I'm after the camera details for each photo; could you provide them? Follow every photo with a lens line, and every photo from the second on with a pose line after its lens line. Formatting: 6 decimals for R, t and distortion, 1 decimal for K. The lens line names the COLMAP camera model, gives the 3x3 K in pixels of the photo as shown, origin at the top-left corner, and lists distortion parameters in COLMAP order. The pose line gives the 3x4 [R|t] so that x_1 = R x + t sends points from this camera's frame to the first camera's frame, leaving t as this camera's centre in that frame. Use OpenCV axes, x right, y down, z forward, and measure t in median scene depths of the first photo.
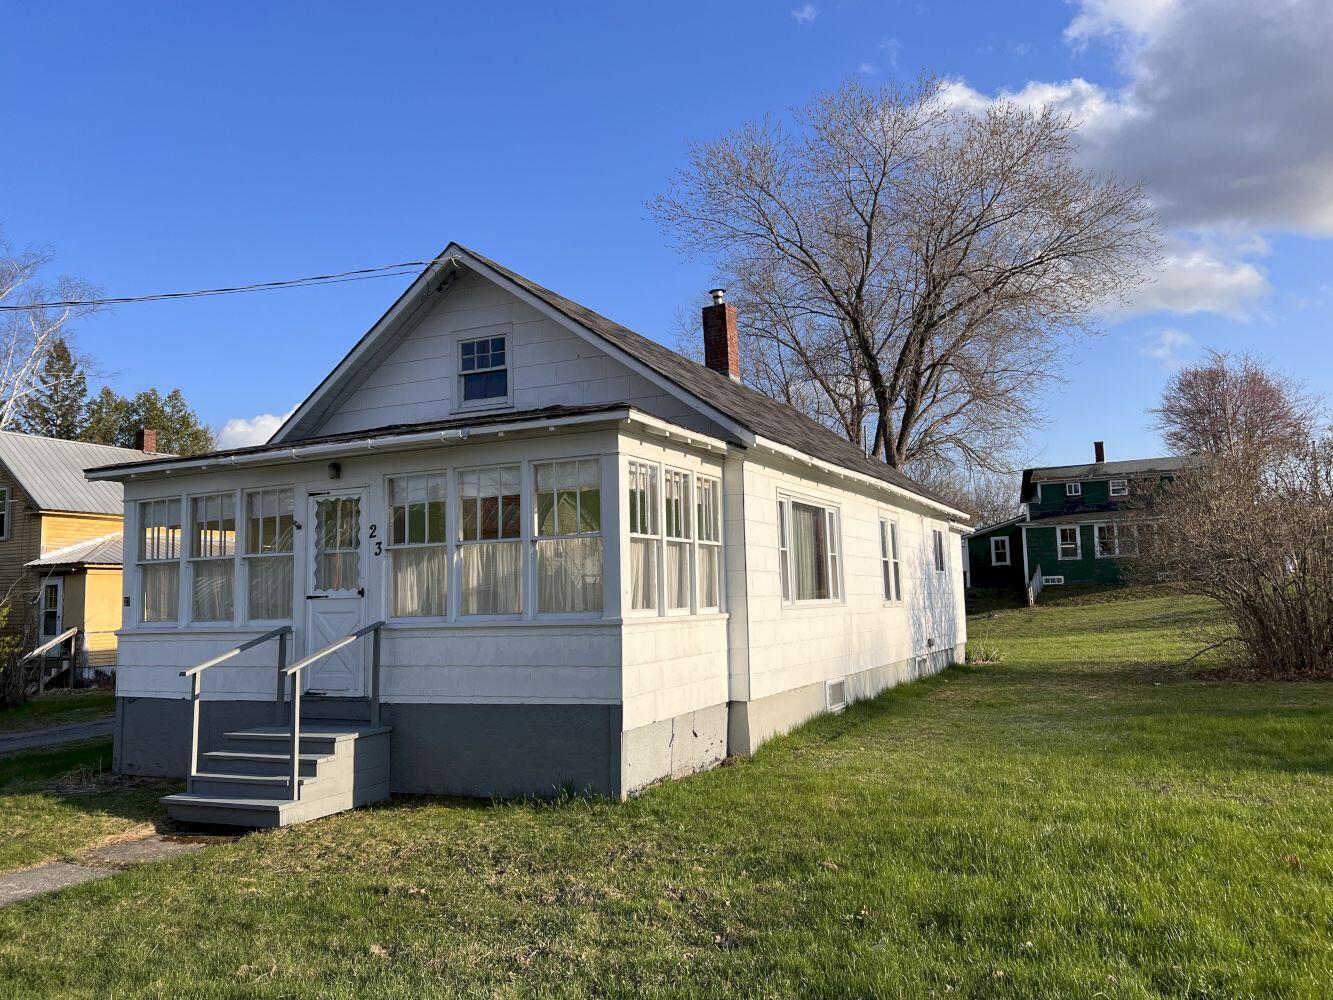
lens RADIAL K [[1006.1, 0, 675.9], [0, 1006.1, 496.6], [0, 0, 1]] dist [0.034162, -0.015301]
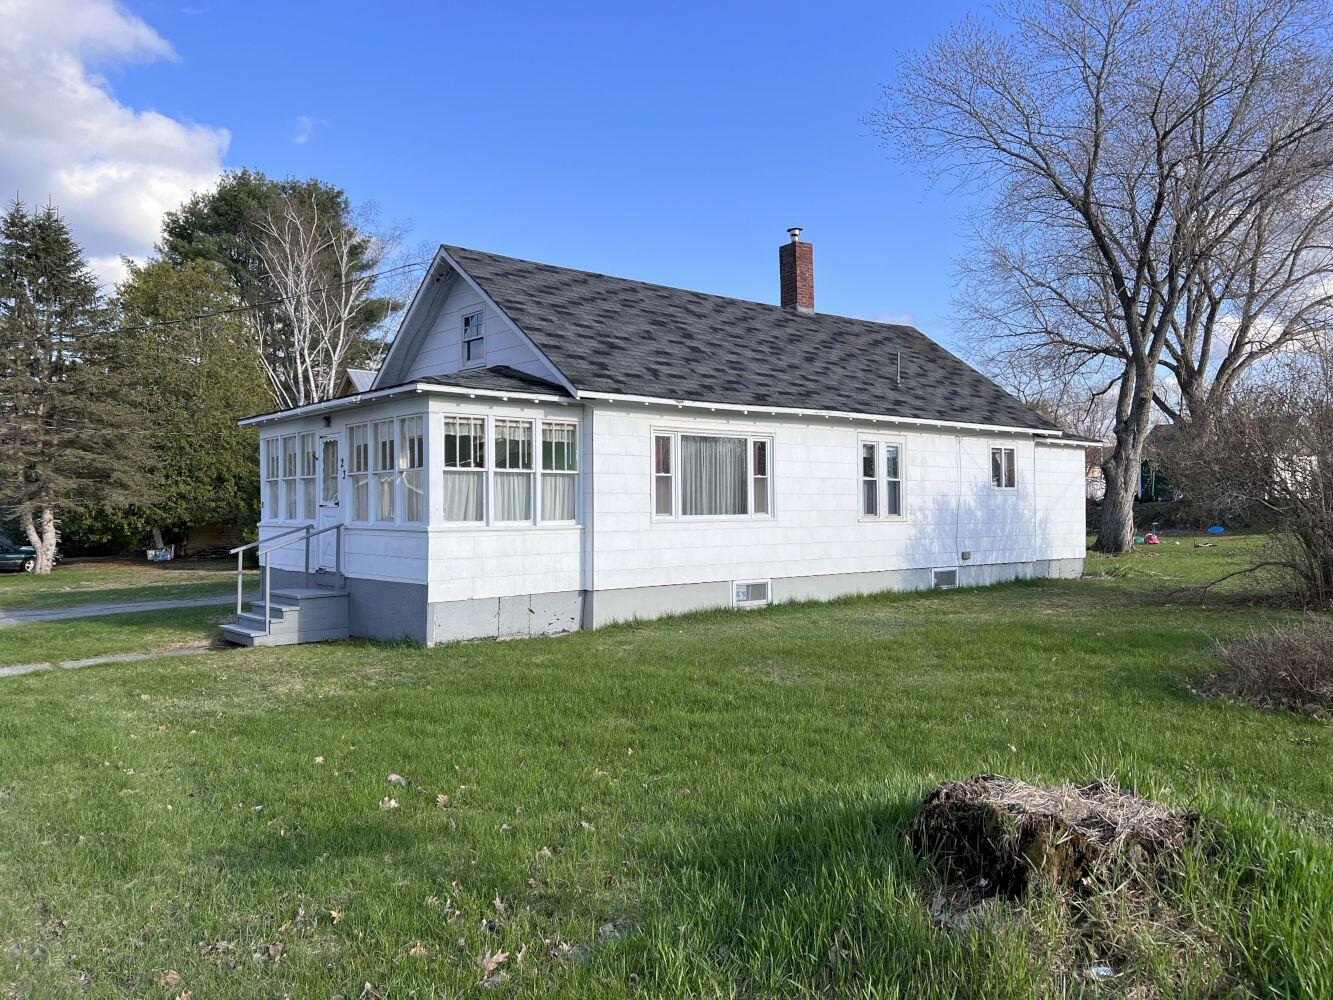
lens RADIAL K [[1006.1, 0, 663.6], [0, 1006.1, 495.2], [0, 0, 1]] dist [0.034162, -0.015301]
pose [[0.910337, 0.018095, -0.413472, 0.702014], [0.023222, 0.995237, 0.094683, -0.045619], [0.413216, -0.095795, 0.905580, -0.148741]]
